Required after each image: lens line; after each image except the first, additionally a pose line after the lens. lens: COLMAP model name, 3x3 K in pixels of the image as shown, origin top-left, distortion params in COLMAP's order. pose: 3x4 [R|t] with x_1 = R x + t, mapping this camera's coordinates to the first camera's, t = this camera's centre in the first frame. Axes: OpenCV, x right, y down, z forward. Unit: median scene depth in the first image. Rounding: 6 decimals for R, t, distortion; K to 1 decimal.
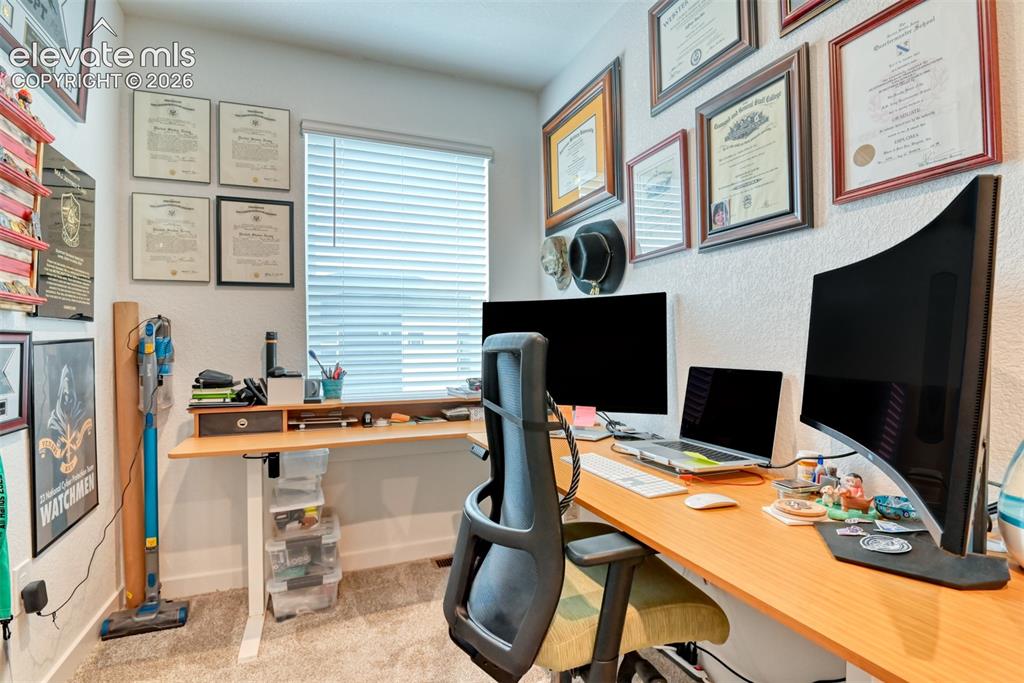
lens RADIAL K [[496.4, 0, 516.9], [0, 496.4, 342.9], [0, 0, 1]] dist [-0.030404, -0.000988]
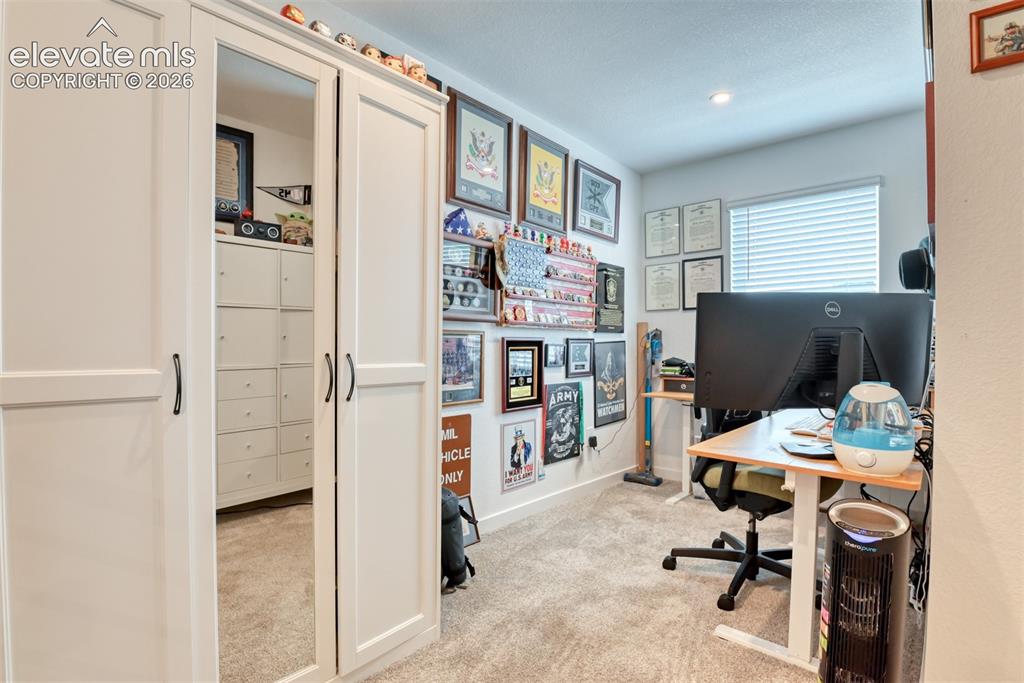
lens RADIAL K [[496.4, 0, 510.9], [0, 496.4, 346.5], [0, 0, 1]] dist [-0.030404, -0.000988]
pose [[0.441955, 0.008078, -0.897001, 0.942369], [0.000041, 0.999959, 0.009025, -0.003794], [0.897037, -0.004025, 0.441937, -0.460059]]
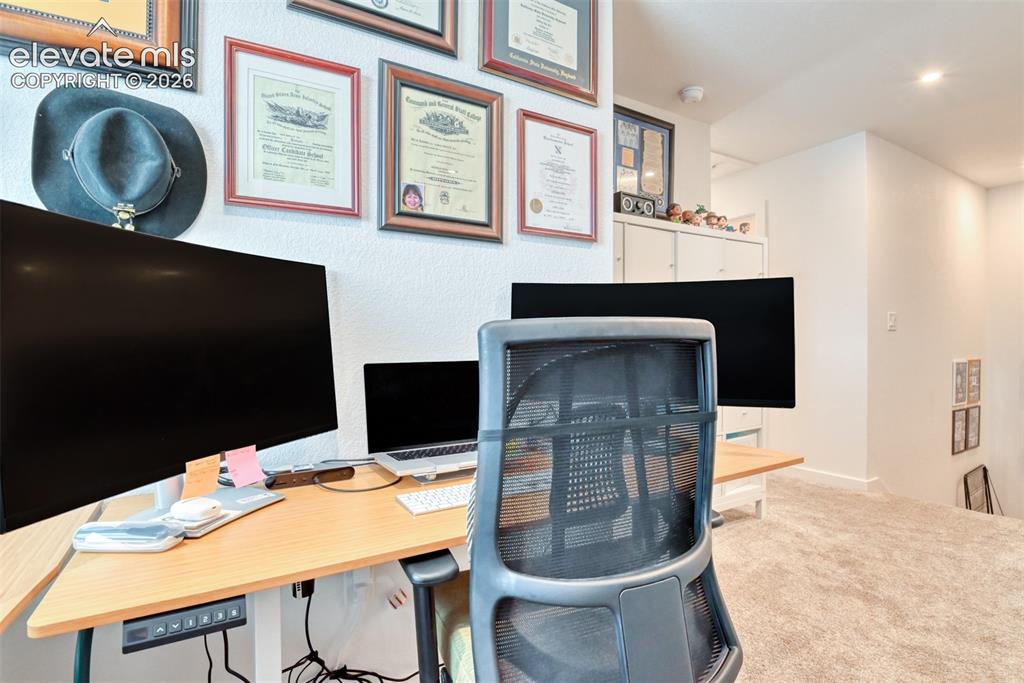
lens RADIAL K [[496.4, 0, 511.9], [0, 496.4, 340.9], [0, 0, 1]] dist [-0.030404, -0.000988]
pose [[-0.134743, -0.001546, 0.990879, -0.490600], [-0.004210, 0.999991, 0.000988, 0.008371], [-0.990872, -0.004038, -0.134748, 0.854428]]
